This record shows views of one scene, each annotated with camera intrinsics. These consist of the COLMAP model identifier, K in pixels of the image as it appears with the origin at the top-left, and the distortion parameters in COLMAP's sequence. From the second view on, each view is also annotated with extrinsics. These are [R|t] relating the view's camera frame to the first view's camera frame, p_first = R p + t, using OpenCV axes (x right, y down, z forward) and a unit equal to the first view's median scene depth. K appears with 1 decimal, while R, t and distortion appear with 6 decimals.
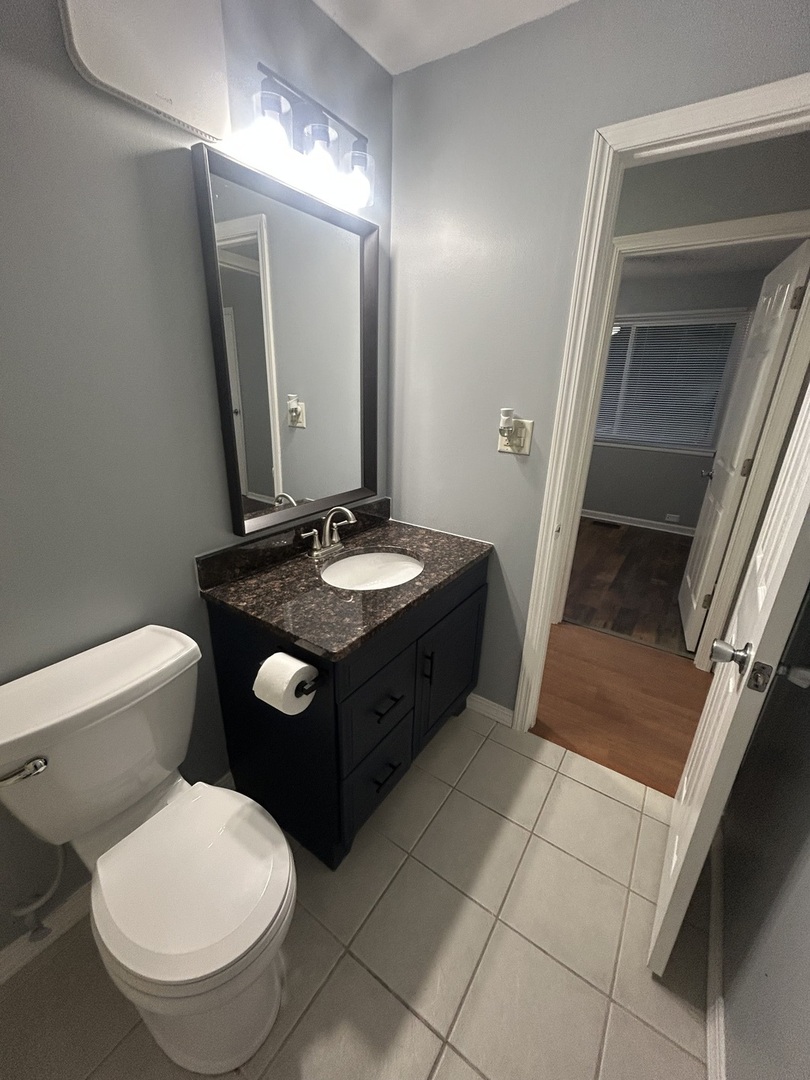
lens RADIAL K [[435.0, 0, 405.0], [0, 435.0, 540.0], [0, 0, 1]] dist [-0.000107, 0.000156]
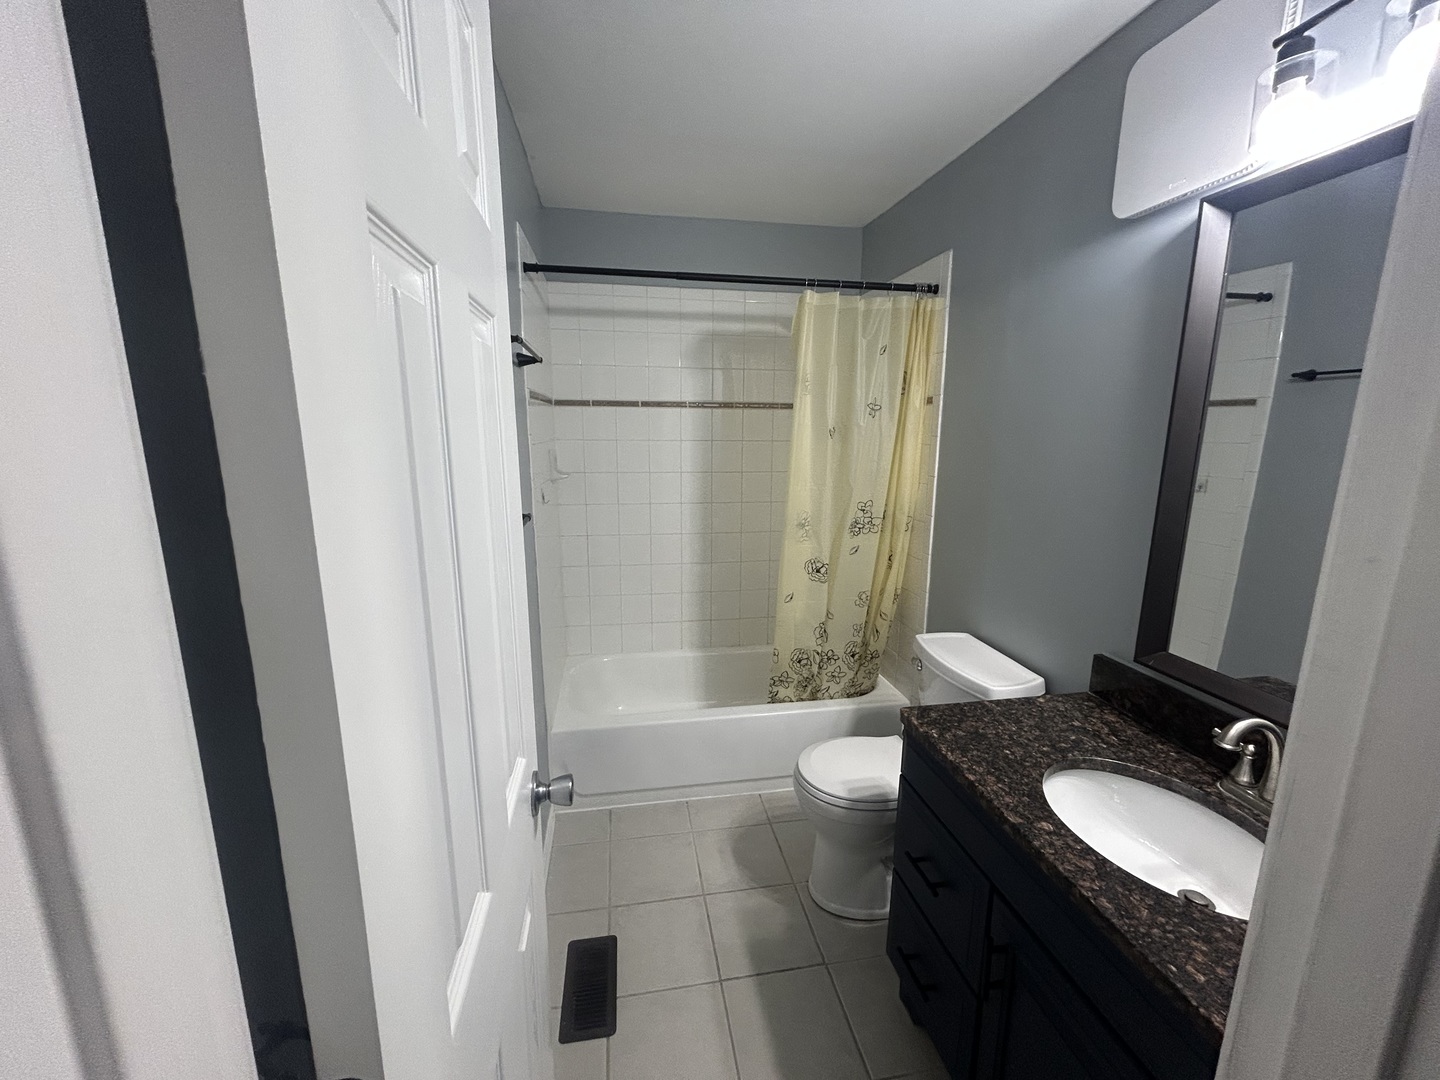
lens RADIAL K [[580.1, 0, 716.1], [0, 580.1, 540.7], [0, 0, 1]] dist [-0.000107, 0.000156]
pose [[-0.721079, 0.101306, -0.685407, 0.799882], [-0.265726, 0.873170, 0.408613, -0.401200], [0.639871, 0.476773, -0.602704, 1.035202]]
